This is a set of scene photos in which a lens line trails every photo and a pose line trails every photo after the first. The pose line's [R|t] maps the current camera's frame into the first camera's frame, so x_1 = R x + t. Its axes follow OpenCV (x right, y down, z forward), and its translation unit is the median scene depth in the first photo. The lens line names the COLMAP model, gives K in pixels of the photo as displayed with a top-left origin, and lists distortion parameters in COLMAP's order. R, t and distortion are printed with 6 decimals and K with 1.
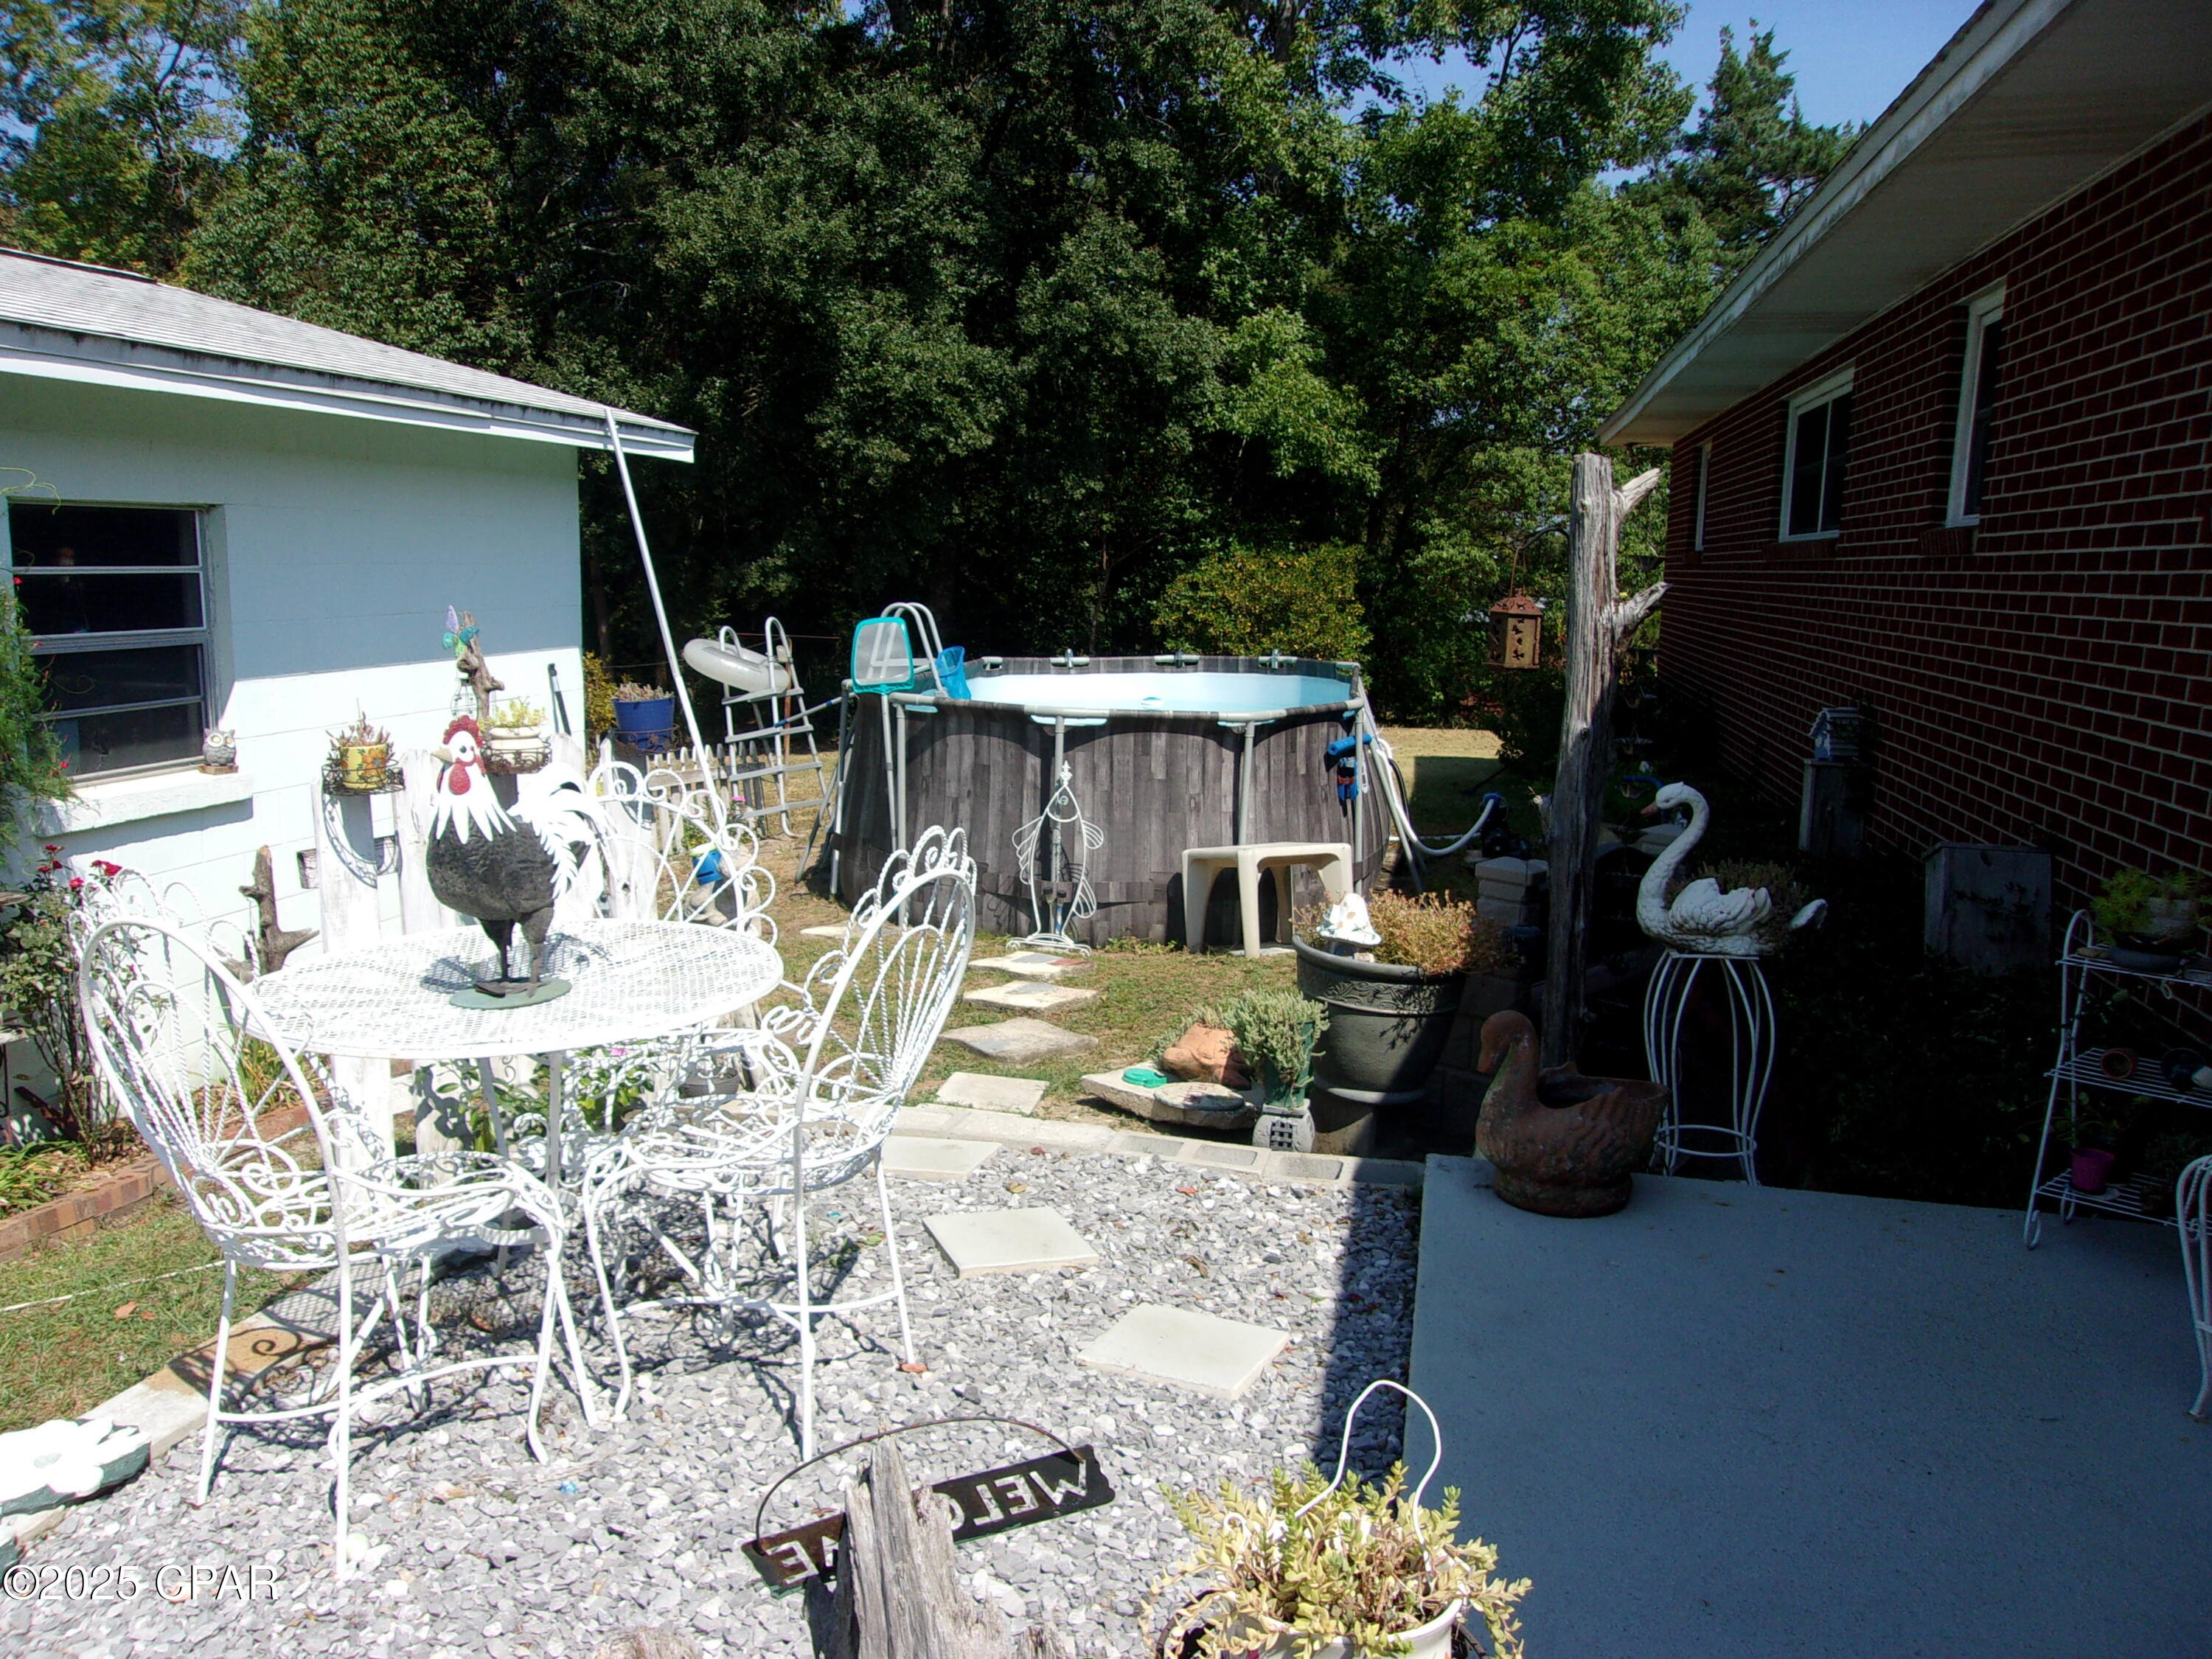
lens RADIAL K [[1714.0, 0, 1101.9], [0, 1714.0, 774.7], [0, 0, 1]] dist [0.007692, 0.002298]
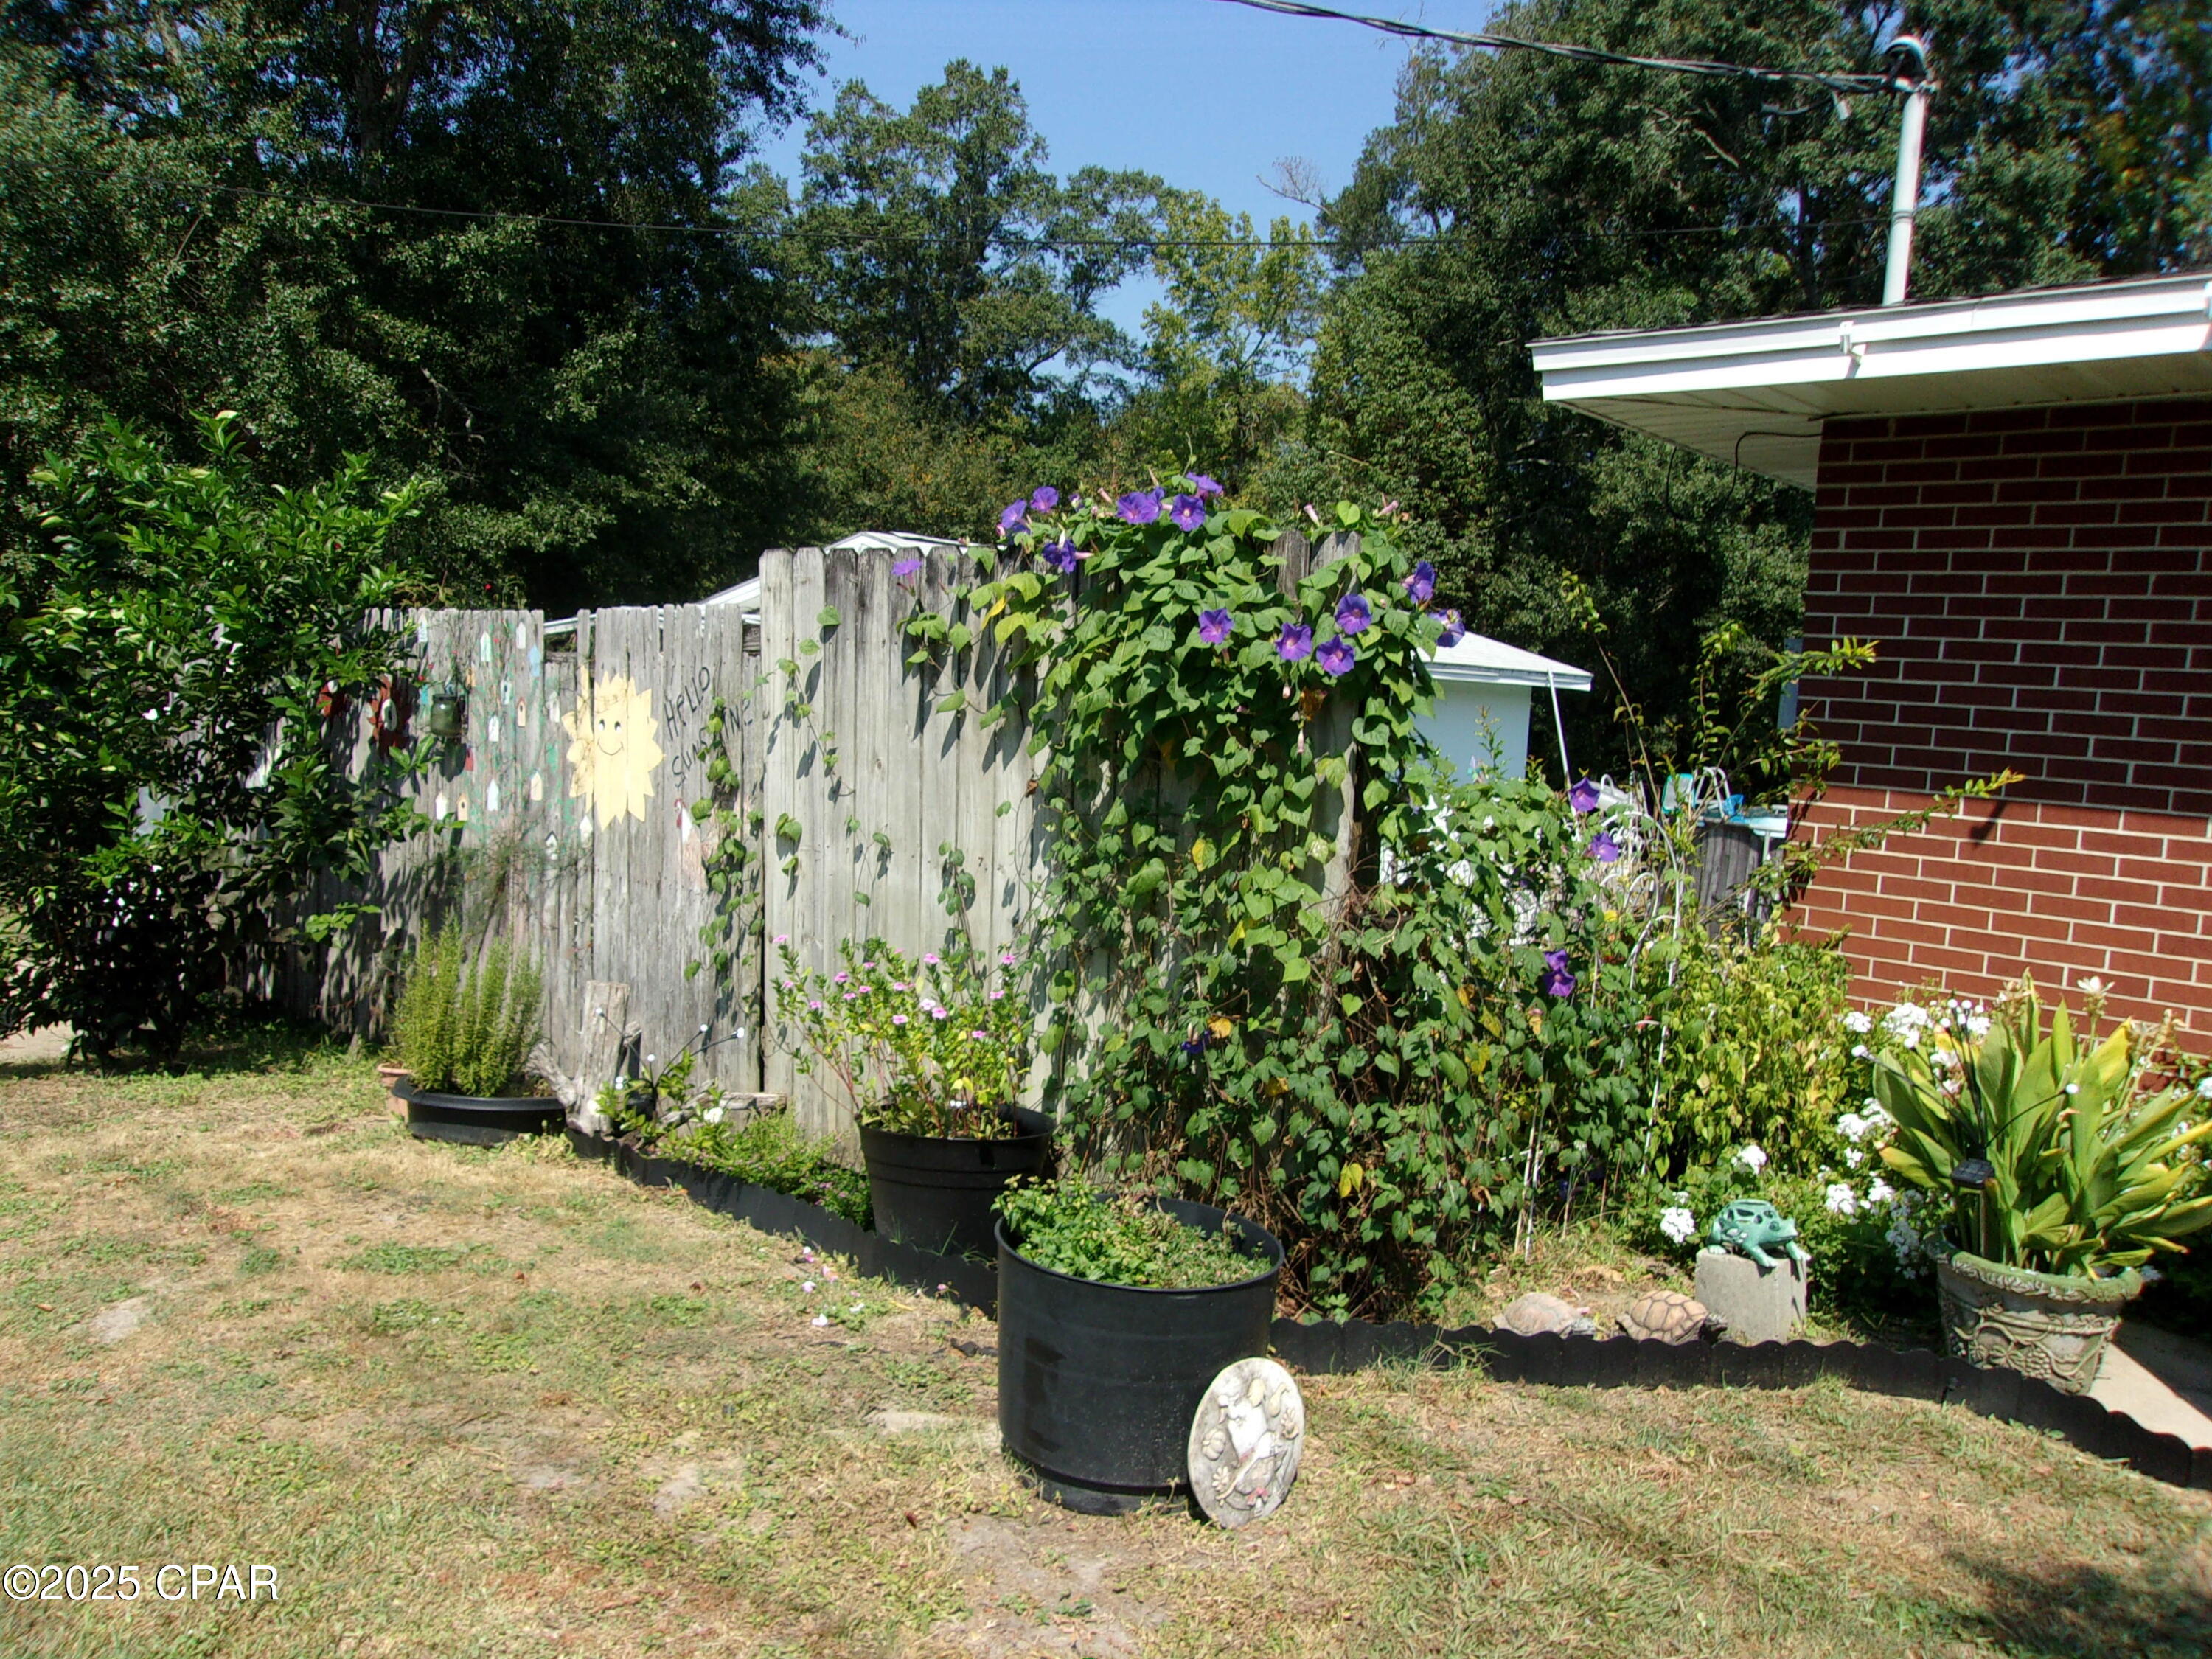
lens RADIAL K [[1711.7, 0, 1106.0], [0, 1711.7, 829.5], [0, 0, 1]] dist [0.006520, -0.041540]
pose [[0.867880, 0.077731, -0.490655, 0.336788], [-0.103969, 0.994230, -0.026394, 0.113899], [0.485773, 0.073920, 0.870954, -1.271206]]
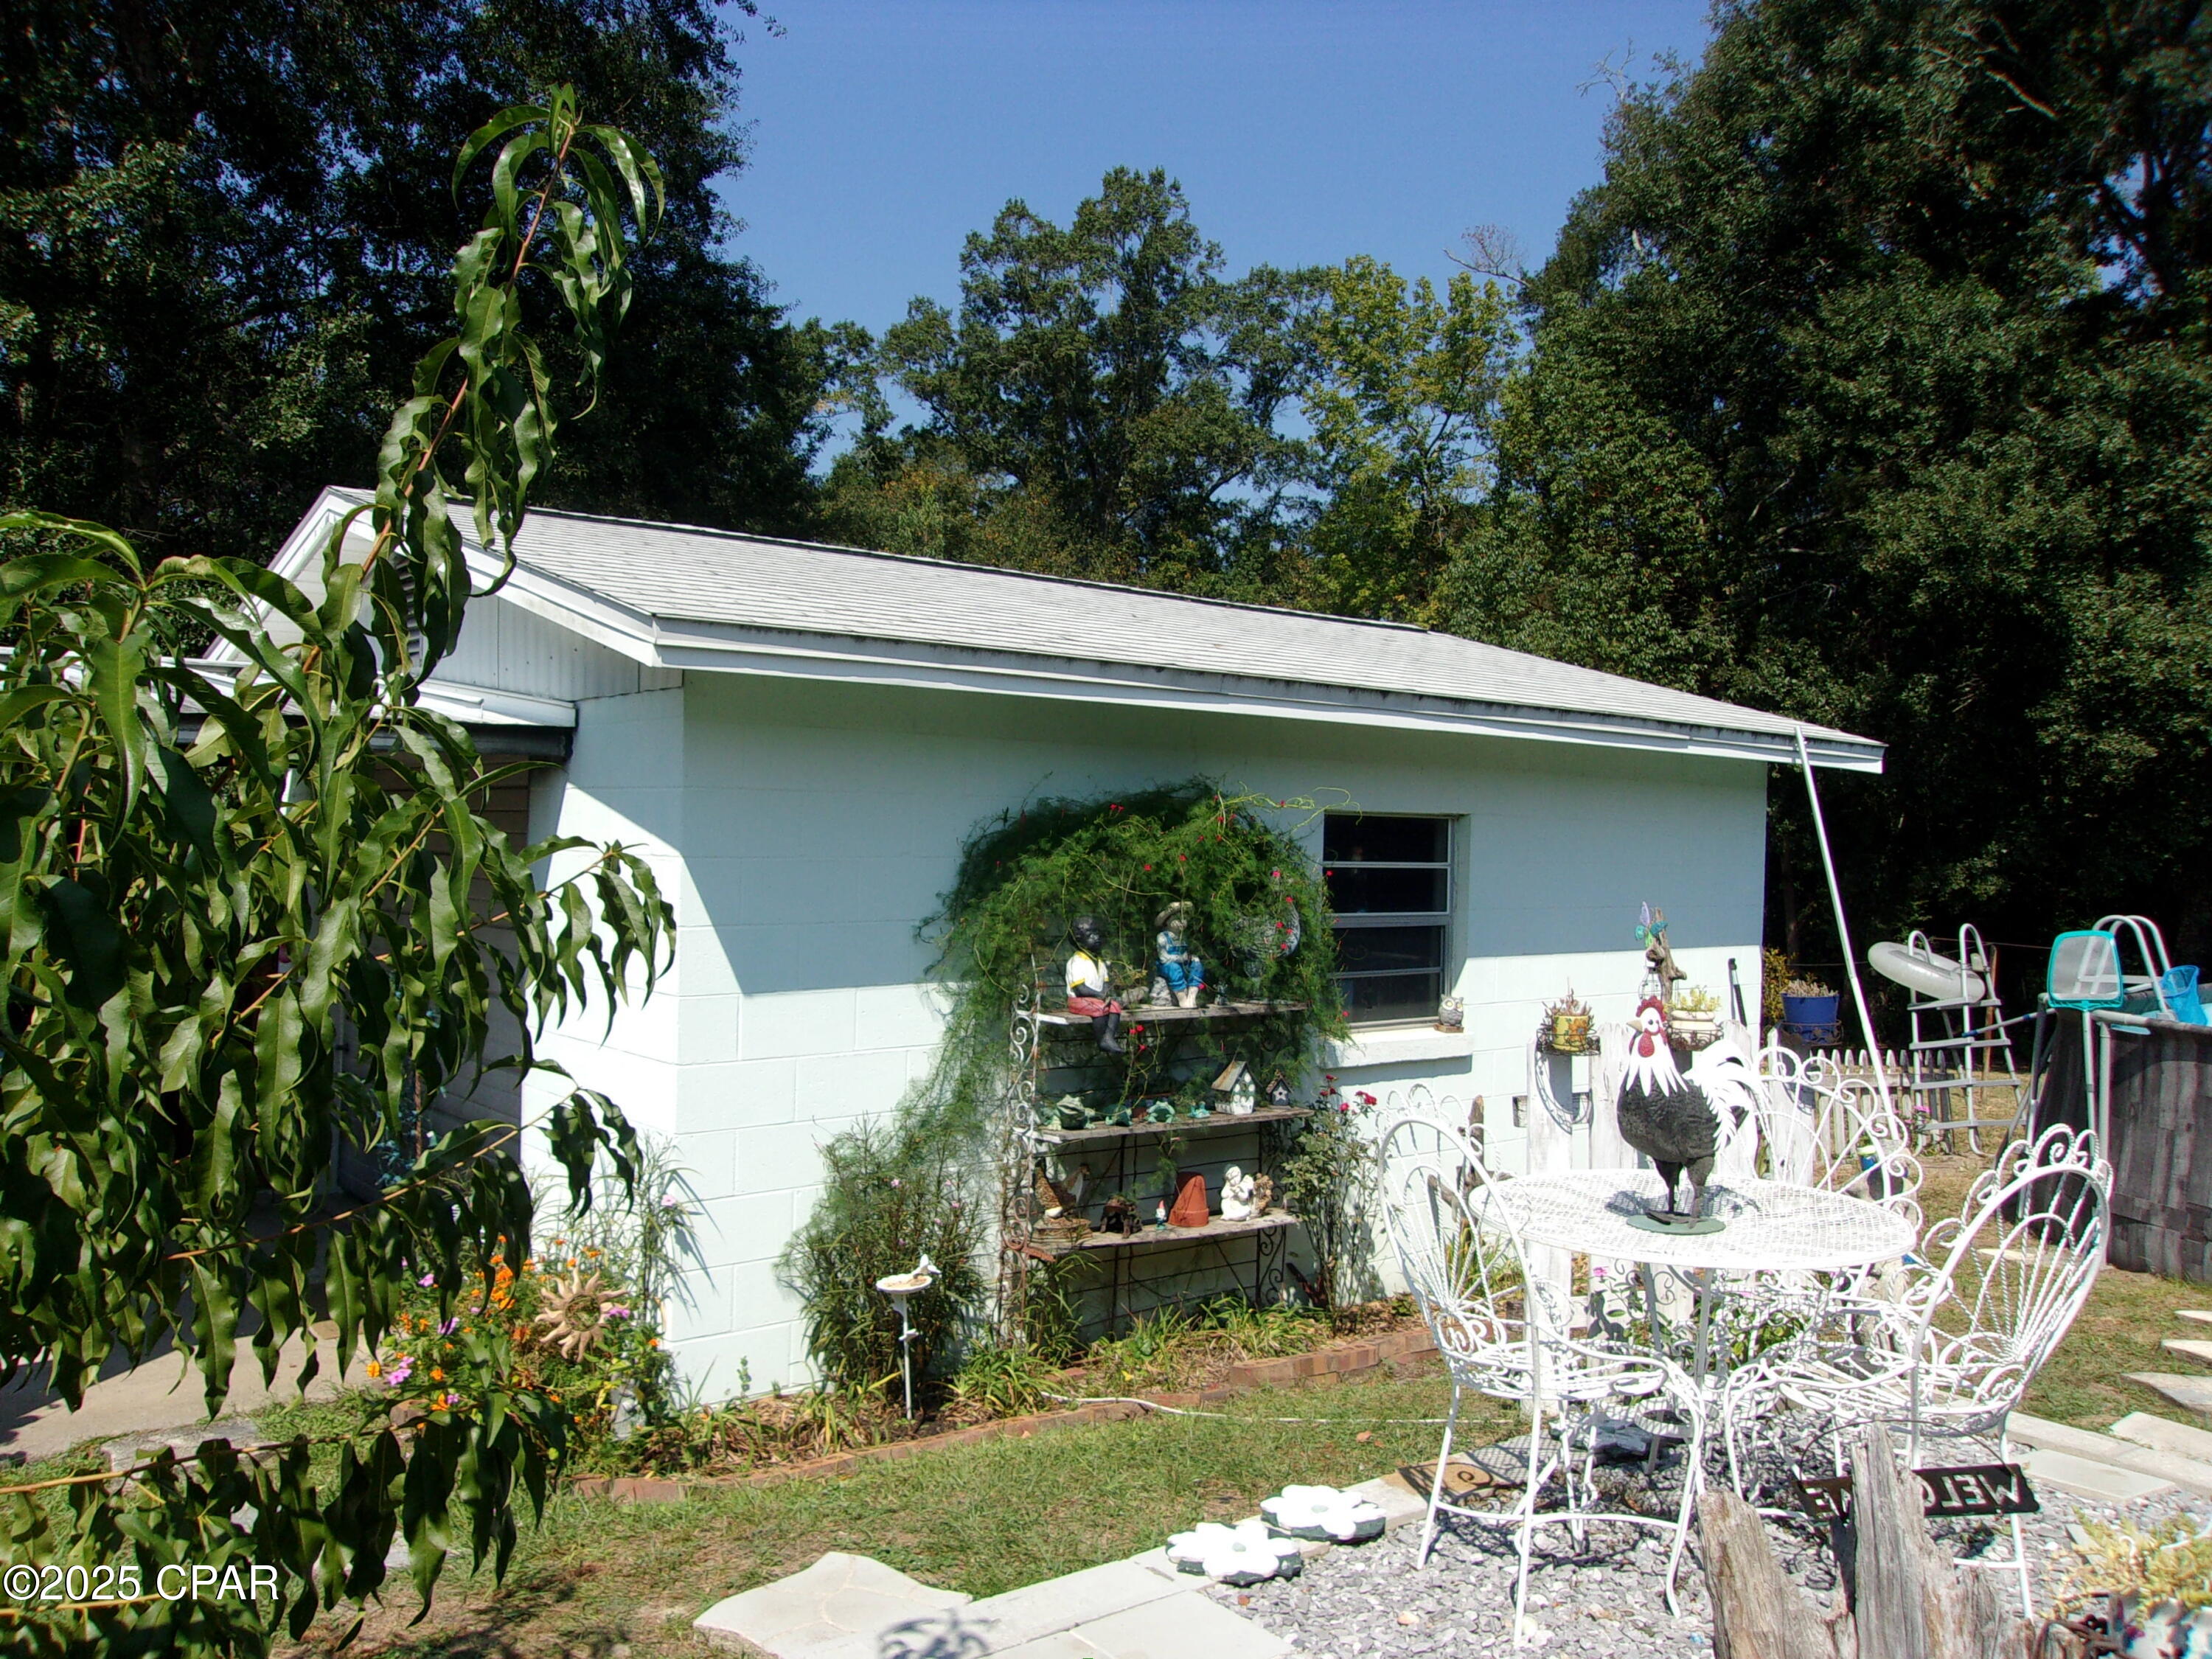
lens RADIAL K [[1724.4, 0, 1058.4], [0, 1724.4, 834.8], [0, 0, 1]] dist [-0.046936, 0.074039]
pose [[0.772058, 0.014777, -0.635380, 0.050944], [-0.099437, 0.990226, -0.097798, 0.008491], [0.627725, 0.138686, 0.765982, -0.144626]]
